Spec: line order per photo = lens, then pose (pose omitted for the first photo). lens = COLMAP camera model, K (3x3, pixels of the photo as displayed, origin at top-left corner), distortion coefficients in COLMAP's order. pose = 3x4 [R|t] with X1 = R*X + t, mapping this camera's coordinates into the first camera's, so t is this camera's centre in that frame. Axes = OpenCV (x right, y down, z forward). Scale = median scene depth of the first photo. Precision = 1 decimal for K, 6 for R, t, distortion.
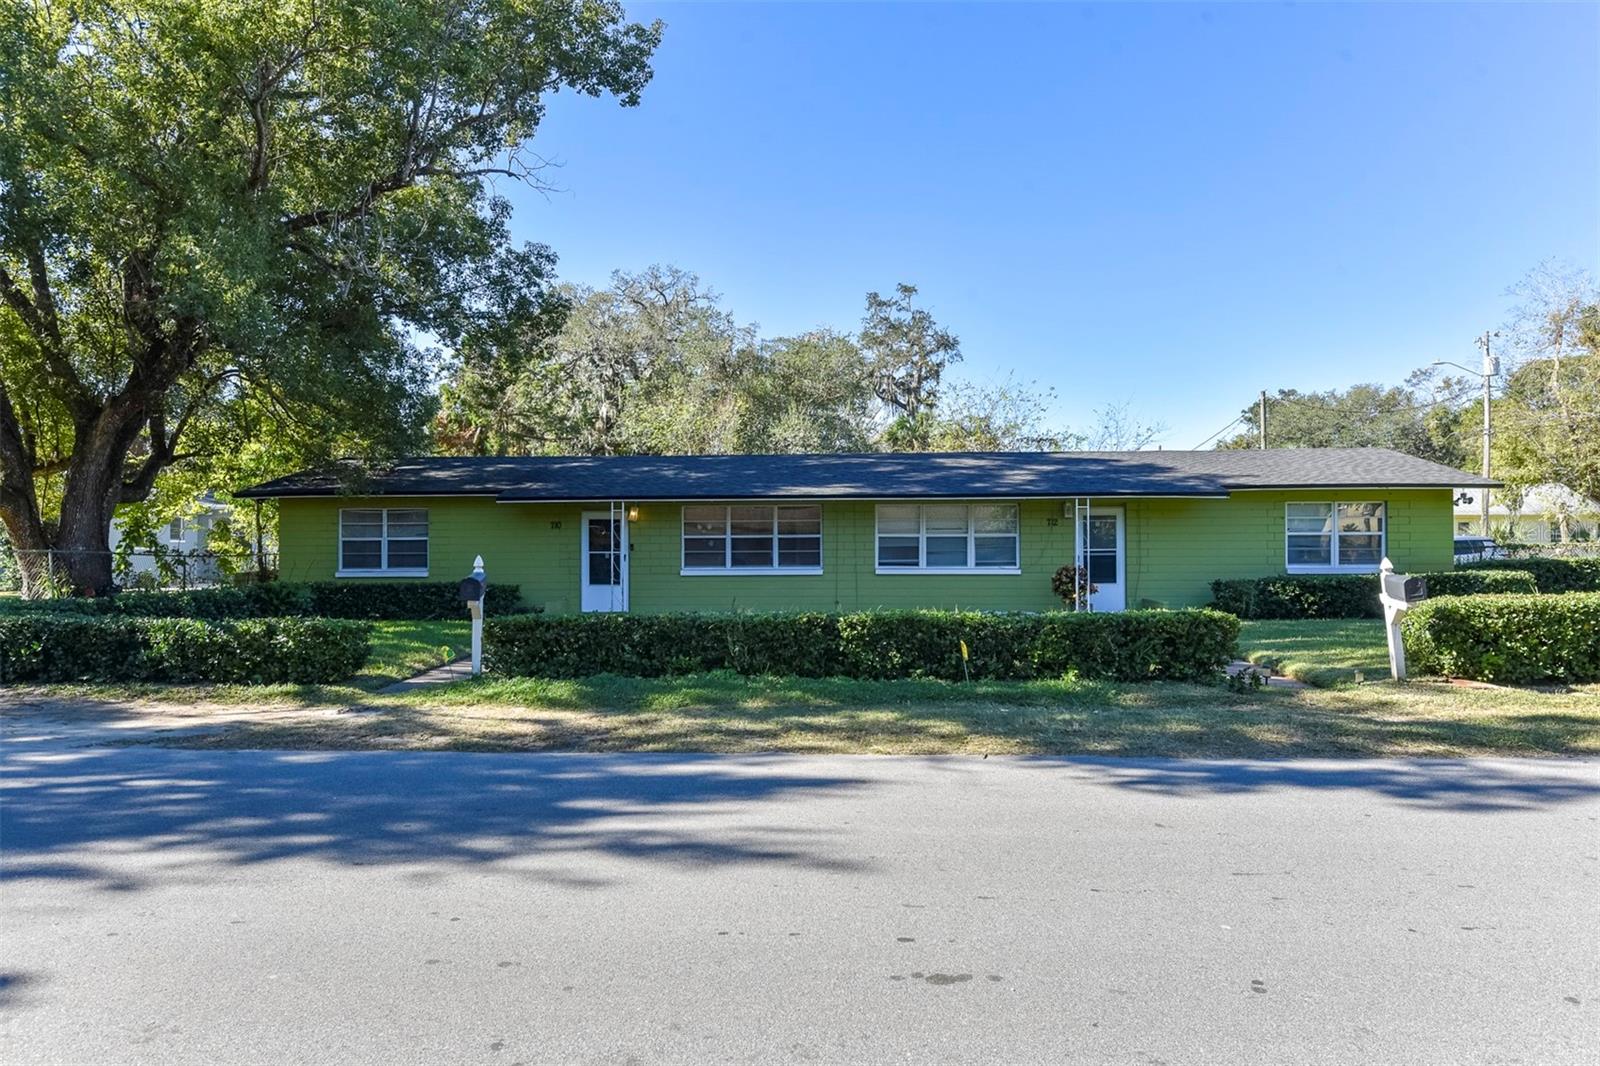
lens RADIAL K [[957.0, 0, 803.1], [0, 957.0, 539.6], [0, 0, 1]] dist [0.010866, -0.038064]
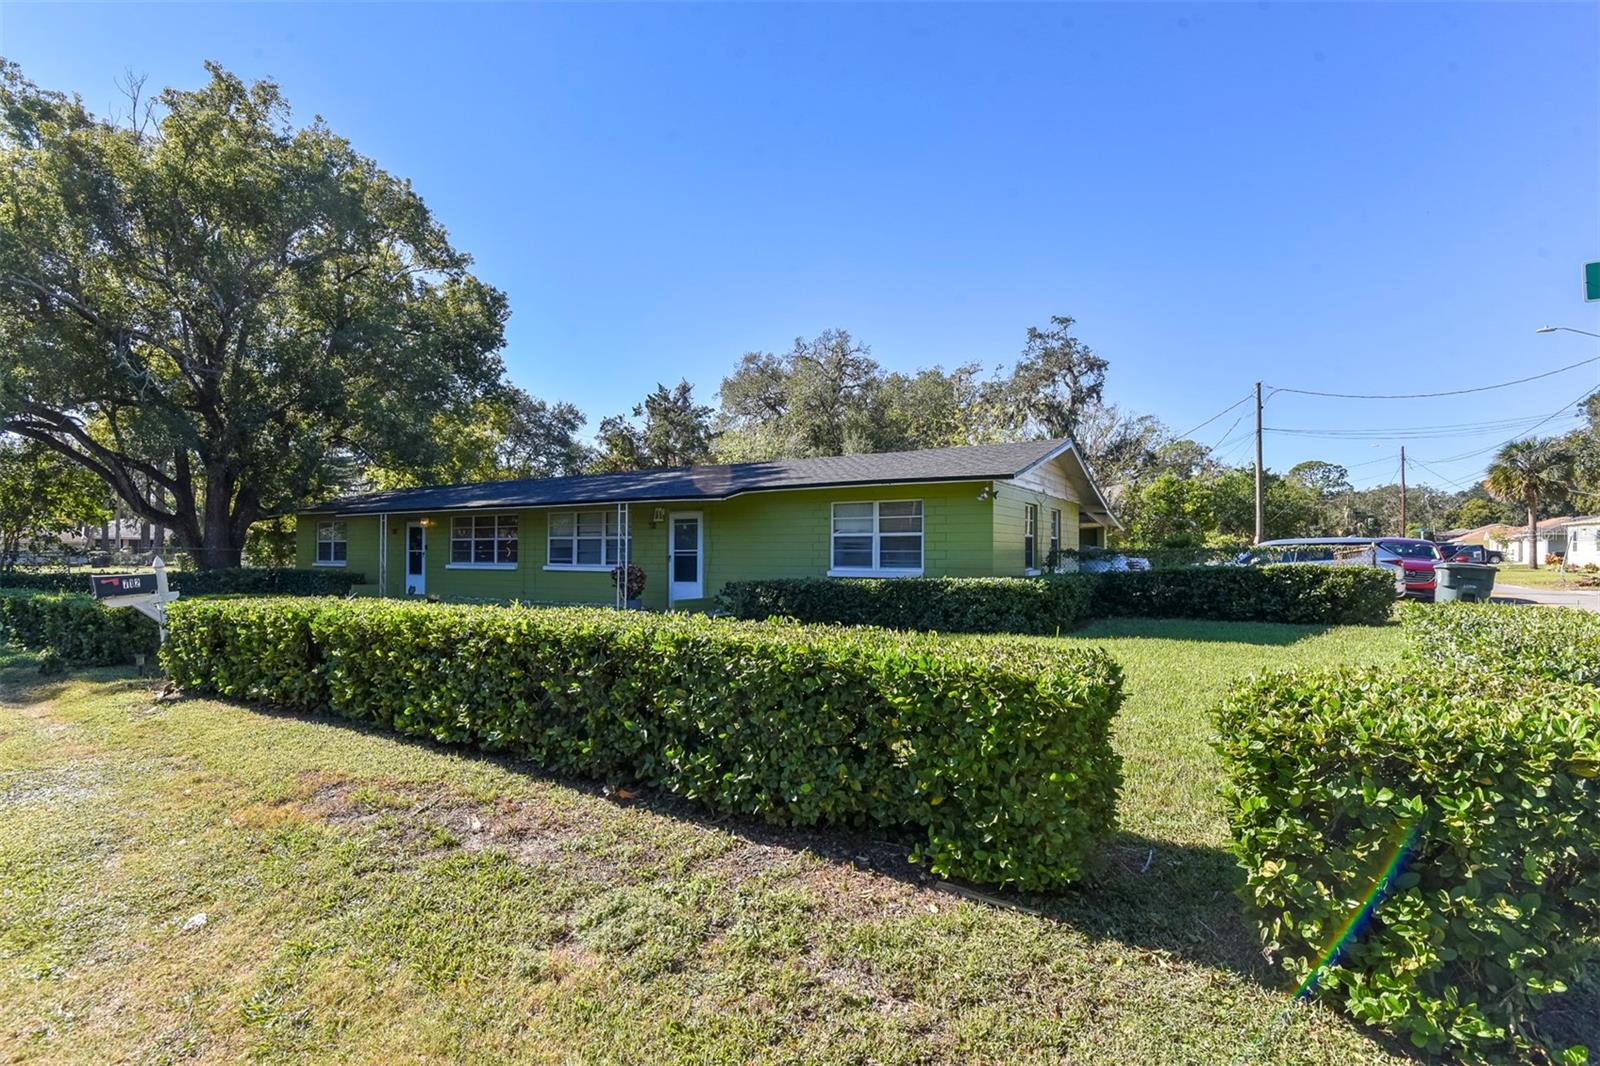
lens RADIAL K [[745.6, 0, 808.7], [0, 745.6, 538.4], [0, 0, 1]] dist [-0.000689, -0.011388]
pose [[0.893183, -0.002315, -0.449687, 0.798227], [-0.001383, 0.999968, -0.007895, 0.003100], [0.449691, 0.007674, 0.893151, 0.302828]]
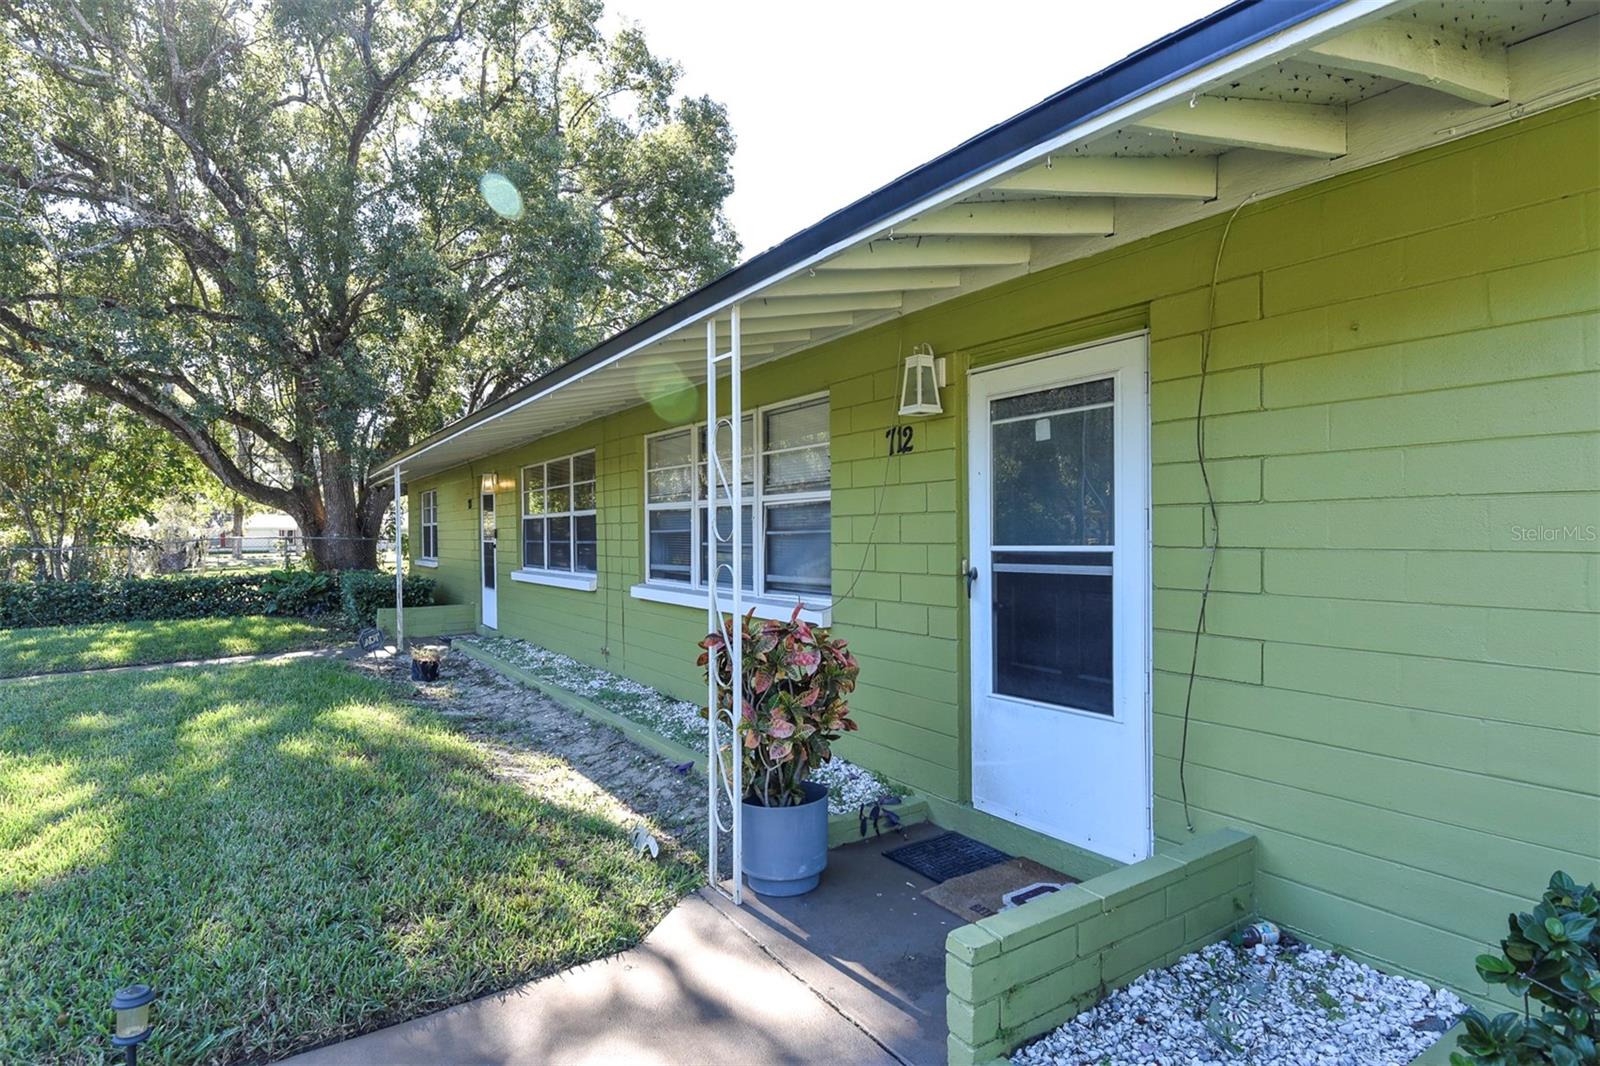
lens RADIAL K [[839.2, 0, 800.0], [0, 839.2, 533.0], [0, 0, 1]] dist [0.001316, 0.000232]
pose [[0.615743, -0.000861, -0.787947, 0.417549], [0.013087, 0.999873, 0.009134, 0.004643], [0.787838, -0.015937, 0.615676, 0.821742]]
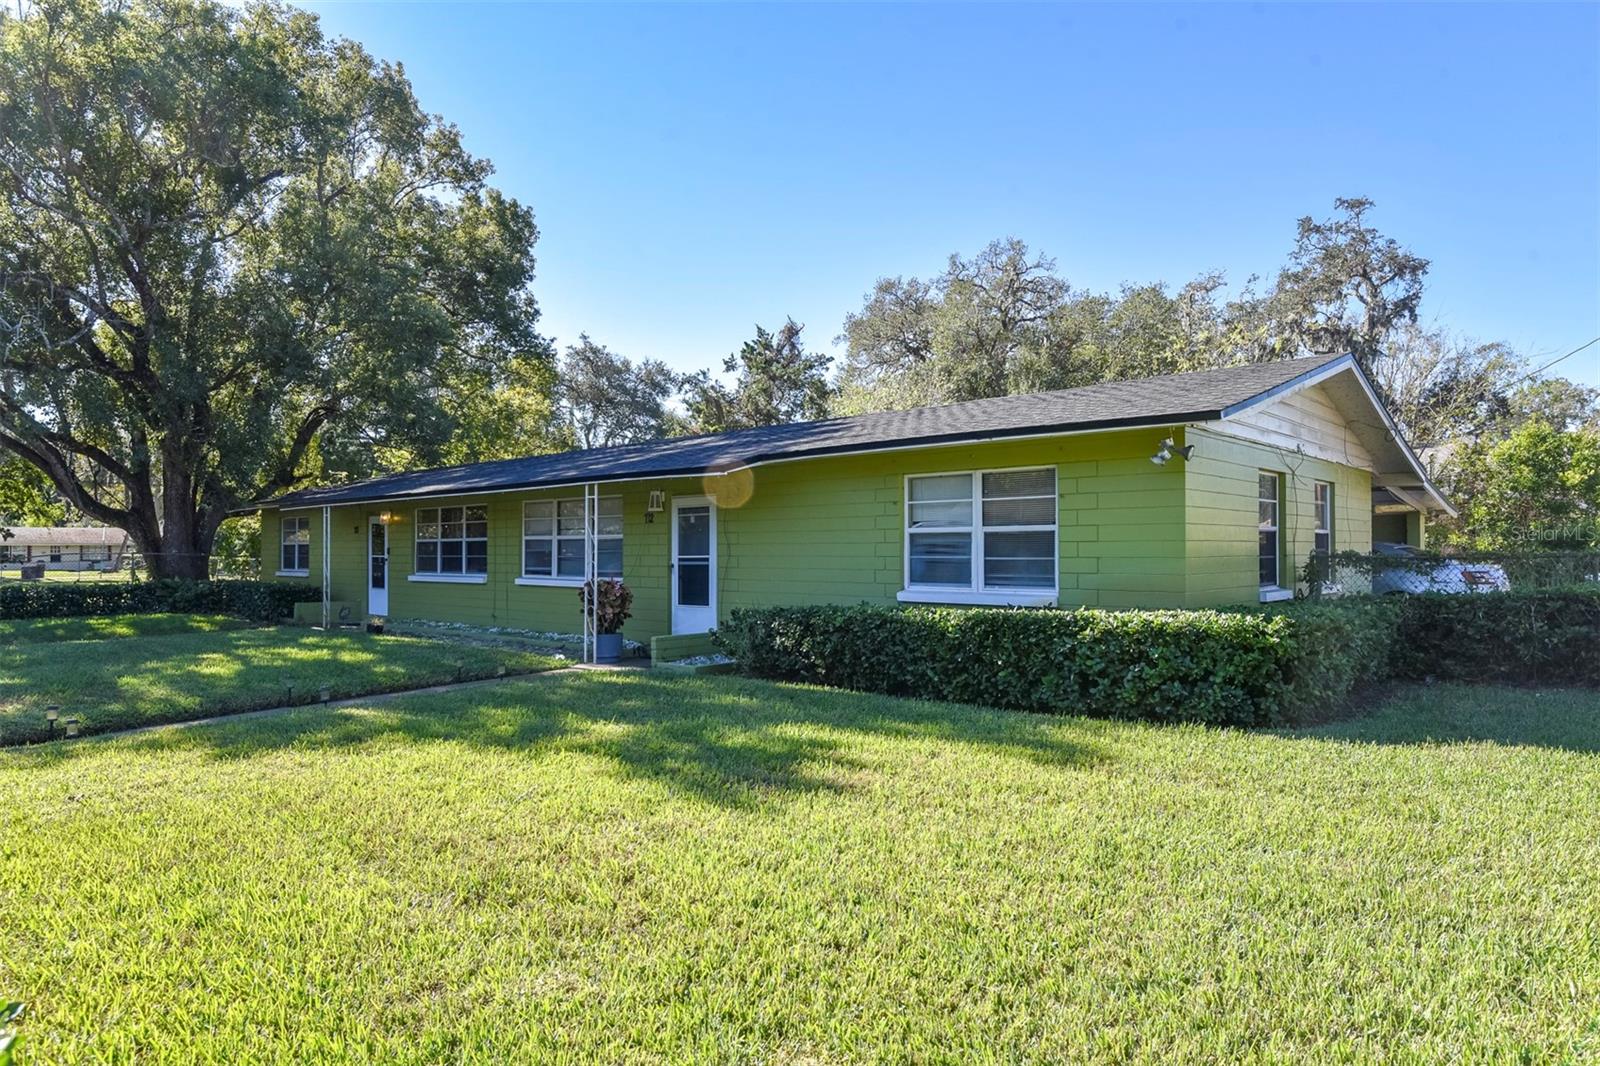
lens RADIAL K [[957.0, 0, 803.1], [0, 957.0, 539.6], [0, 0, 1]] dist [0.010866, -0.038064]
pose [[0.785816, -0.005088, -0.618440, 0.785227], [0.005686, 0.999983, -0.001003, -0.000558], [0.618435, -0.002728, 0.785831, 0.494824]]
